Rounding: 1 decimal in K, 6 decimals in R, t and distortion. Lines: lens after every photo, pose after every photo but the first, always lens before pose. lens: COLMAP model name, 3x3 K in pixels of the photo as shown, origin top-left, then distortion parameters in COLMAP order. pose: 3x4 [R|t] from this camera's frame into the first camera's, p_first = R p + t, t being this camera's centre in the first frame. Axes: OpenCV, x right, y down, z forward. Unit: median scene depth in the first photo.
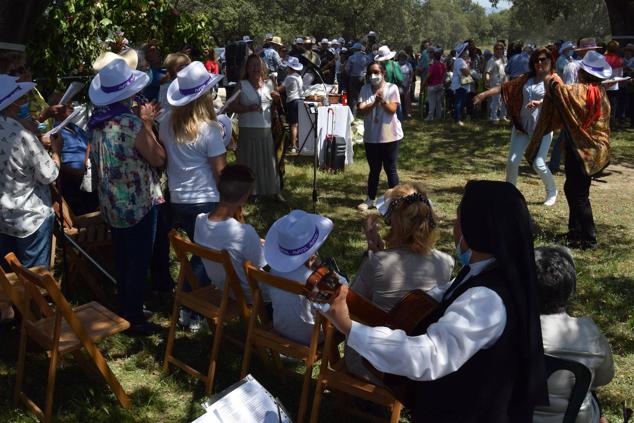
lens RADIAL K [[688.1, 0, 317.0], [0, 688.1, 211.5], [0, 0, 1]] dist [-0.055522, -0.000777]
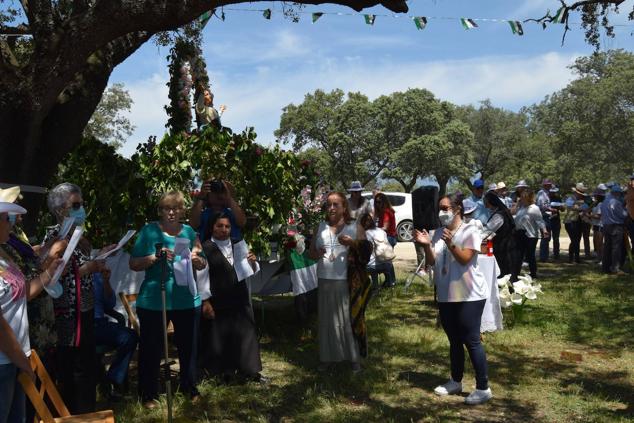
lens RADIAL K [[688.1, 0, 317.0], [0, 688.1, 211.5], [0, 0, 1]] dist [-0.055522, -0.000777]
pose [[0.880073, -0.025604, -0.474148, 0.298169], [-0.081579, 0.975545, -0.204099, -0.032853], [0.467778, 0.218302, 0.856462, 0.274141]]
